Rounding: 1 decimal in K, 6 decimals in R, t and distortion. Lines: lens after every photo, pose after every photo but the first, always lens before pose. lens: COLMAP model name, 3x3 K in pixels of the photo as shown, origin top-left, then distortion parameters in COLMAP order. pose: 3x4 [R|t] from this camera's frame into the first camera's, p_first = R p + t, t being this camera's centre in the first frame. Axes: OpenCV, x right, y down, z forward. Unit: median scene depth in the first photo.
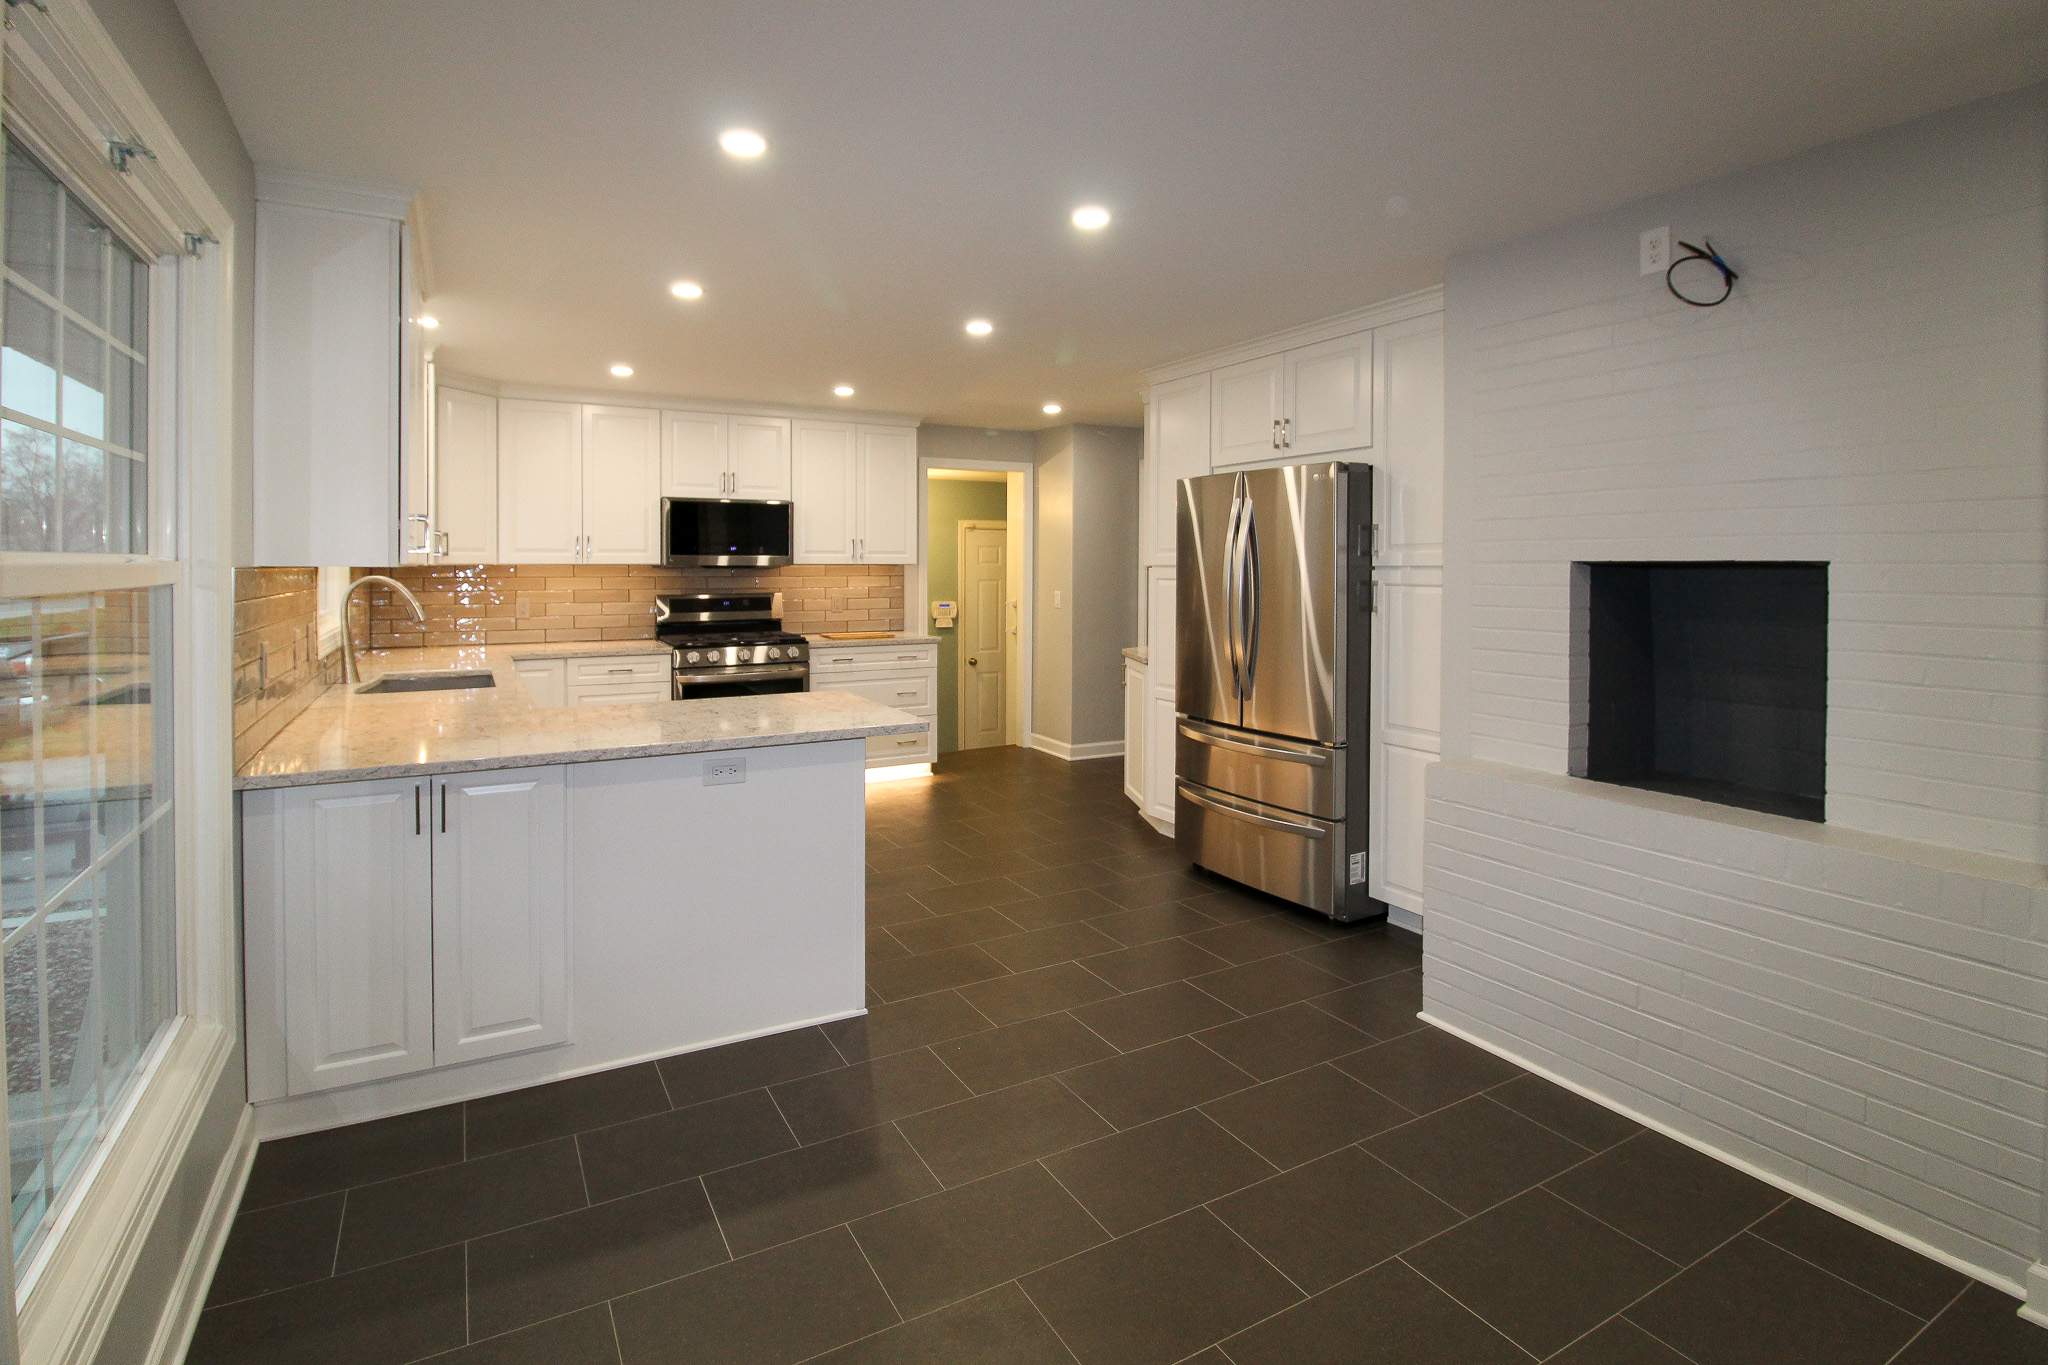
lens RADIAL K [[990.4, 0, 1038.4], [0, 990.4, 565.2], [0, 0, 1]] dist [0.025257, 0.005223]
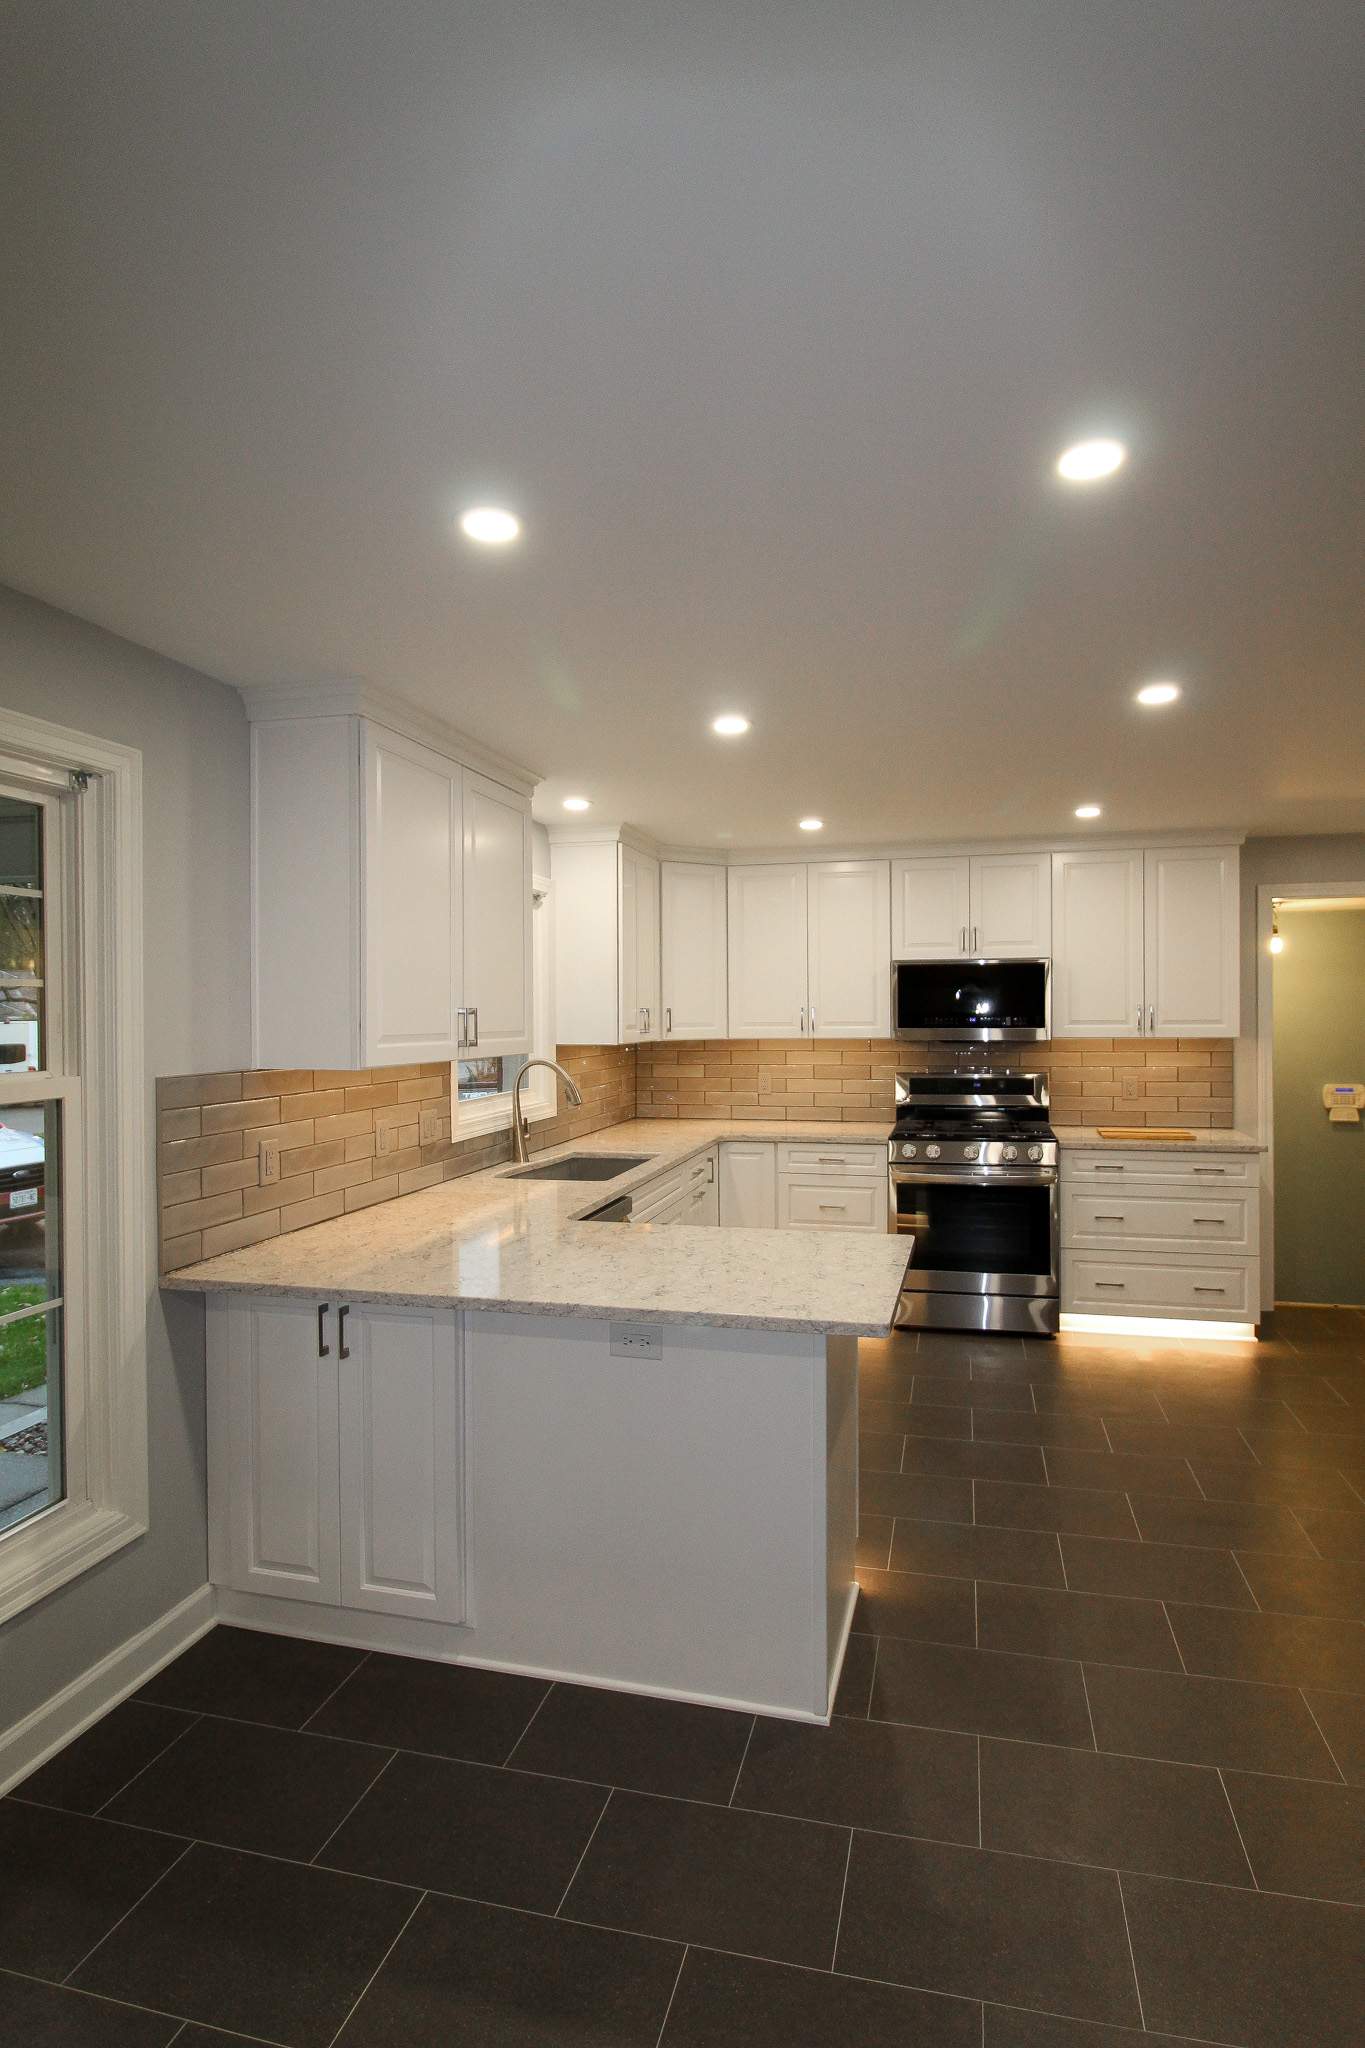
lens RADIAL K [[1103.3, 0, 668.5], [0, 1103.3, 1018.1], [0, 0, 1]] dist [-0.001599, -0.002662]
pose [[0.727853, -0.004102, -0.685721, 0.201471], [0.006154, 0.999981, 0.000550, -0.029941], [0.685706, -0.004620, 0.727864, 0.275366]]
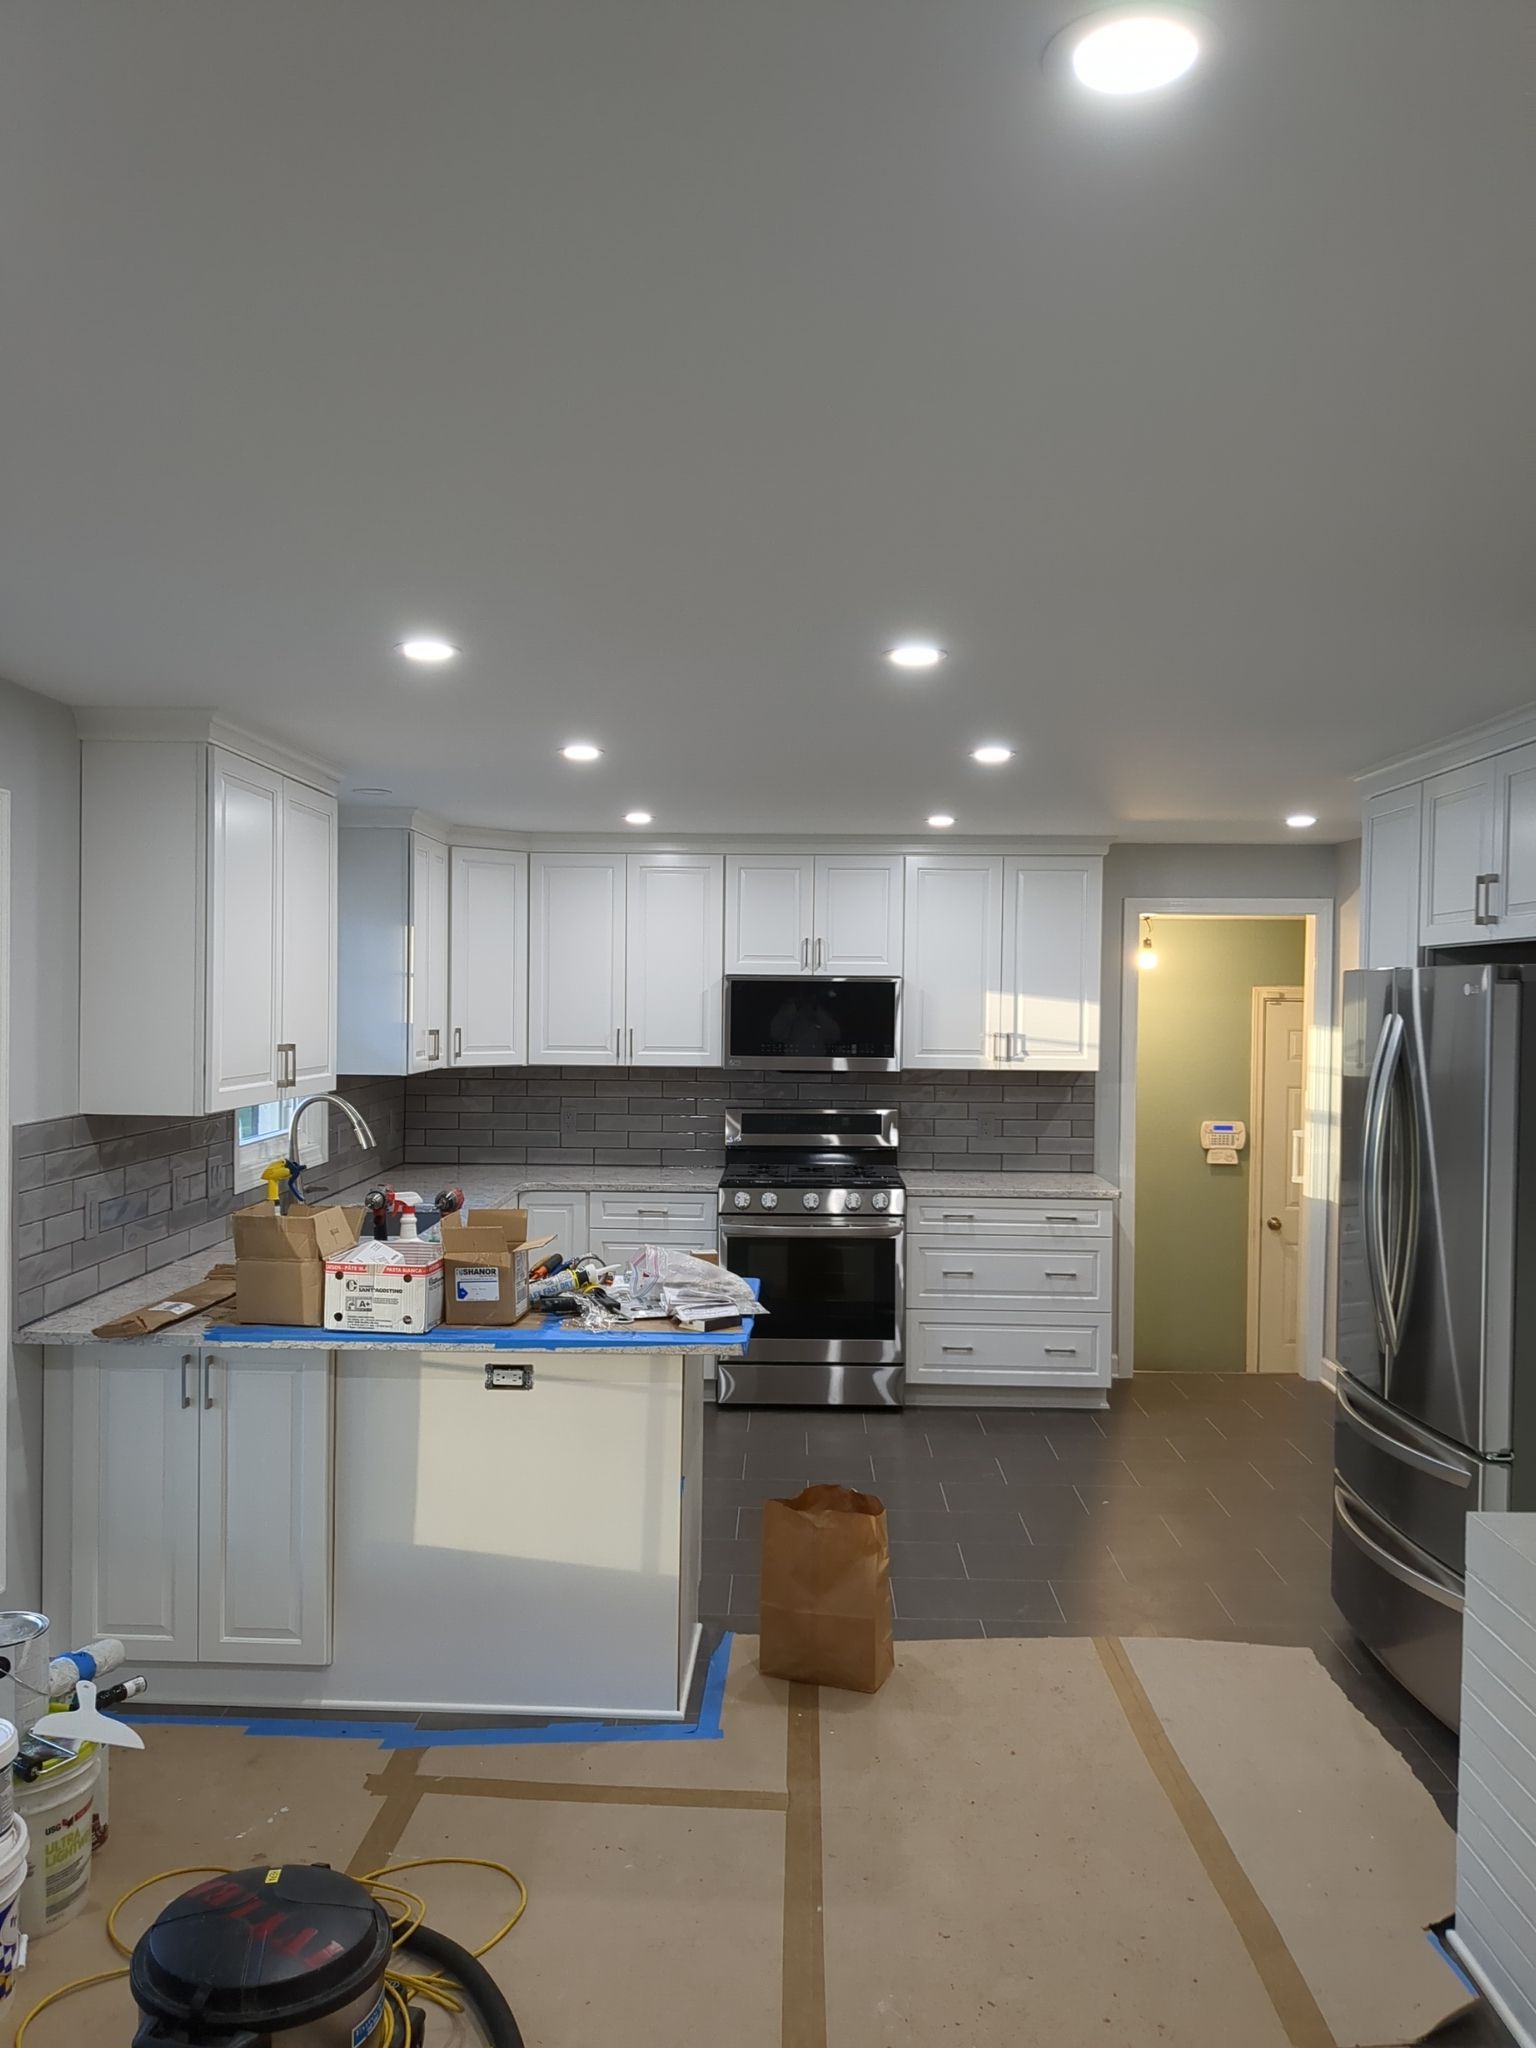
lens RADIAL K [[1667.4, 0, 748.7], [0, 1667.4, 1031.8], [0, 0, 1]] dist [0.067032, -0.083660]
pose [[0.867477, 0.017386, -0.497173, 0.364388], [-0.012032, 0.999830, 0.013969, -0.065744], [0.497331, -0.006136, 0.867539, -0.057756]]
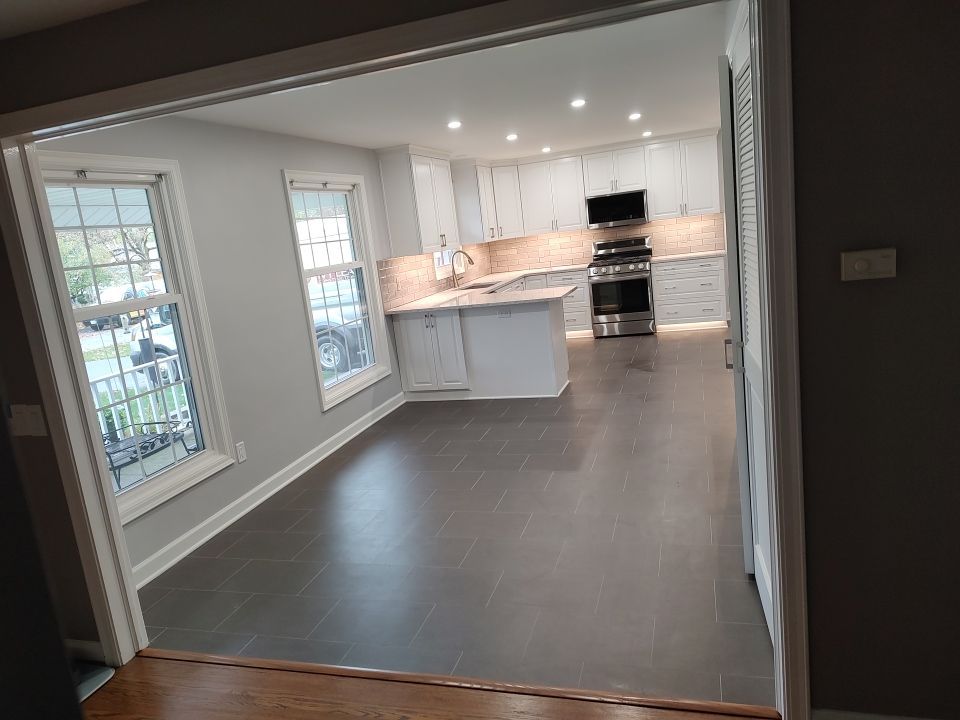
lens RADIAL K [[651.8, 0, 480.1], [0, 651.8, 363.8], [0, 0, 1]] dist [0.064375, 0.000335]
pose [[0.709785, 0.057448, -0.702072, 0.736649], [0.116158, 0.973480, 0.197090, -0.035449], [0.694775, -0.221443, 0.684288, -0.330419]]
